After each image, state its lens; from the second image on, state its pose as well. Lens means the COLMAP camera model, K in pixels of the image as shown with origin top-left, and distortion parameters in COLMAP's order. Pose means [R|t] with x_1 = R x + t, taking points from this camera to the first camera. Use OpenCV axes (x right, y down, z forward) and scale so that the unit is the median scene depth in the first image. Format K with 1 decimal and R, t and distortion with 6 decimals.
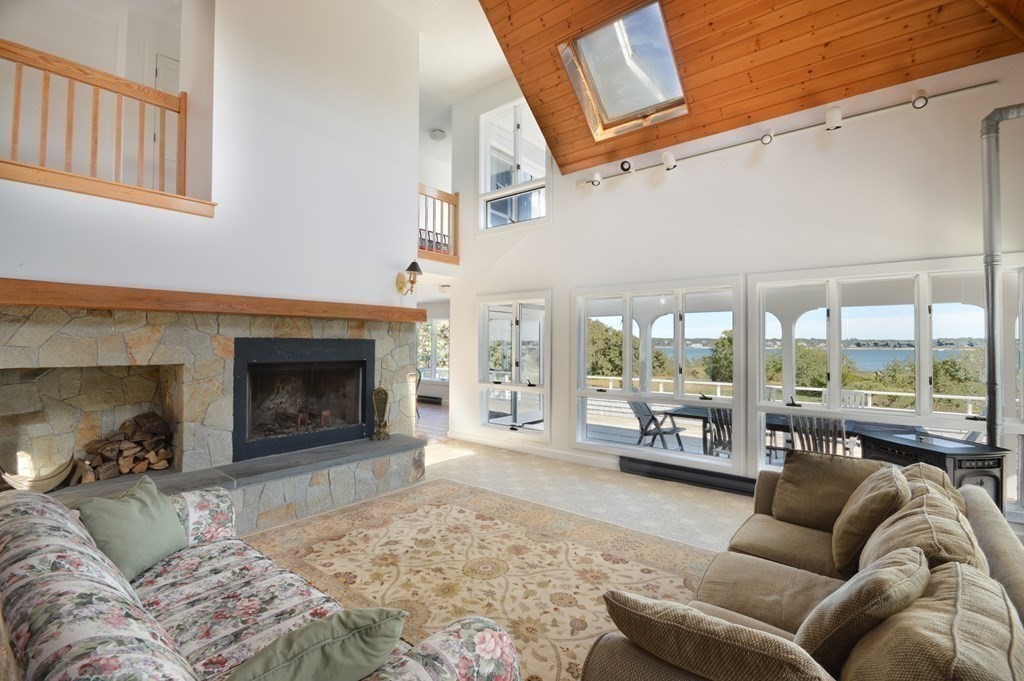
lens RADIAL K [[451.9, 0, 518.4], [0, 451.9, 341.8], [0, 0, 1]] dist [0.000930, -0.011756]
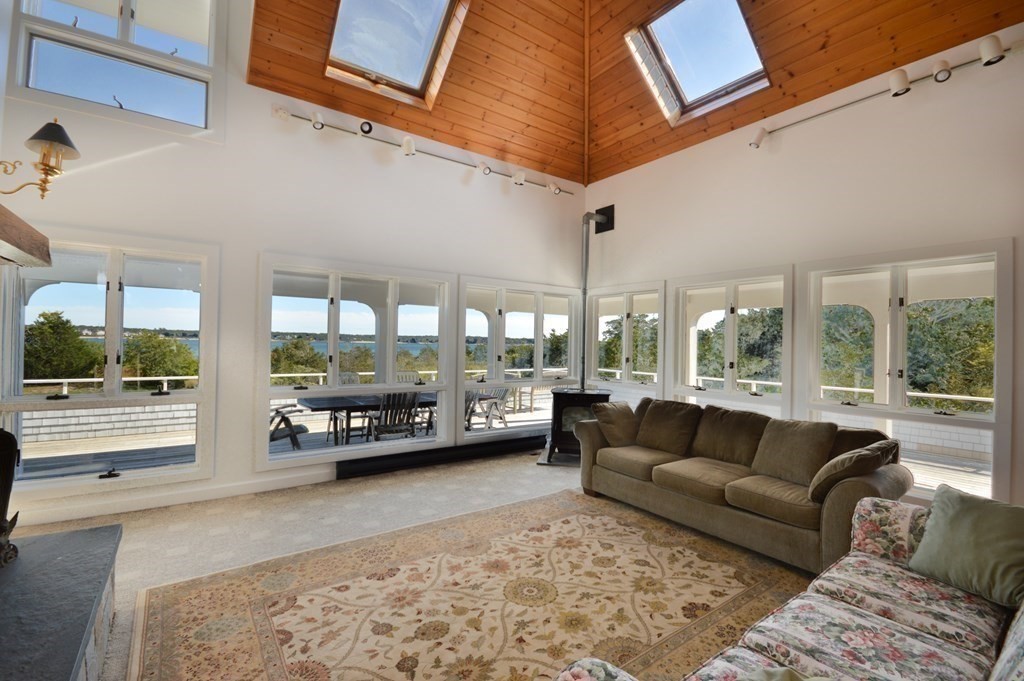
lens RADIAL K [[451.9, 0, 518.4], [0, 451.9, 341.8], [0, 0, 1]] dist [0.000930, -0.011756]
pose [[0.265342, 0.004049, 0.964146, -0.740052], [-0.024844, 0.999688, 0.002640, 0.023592], [-0.963834, -0.024654, 0.265360, 0.662910]]
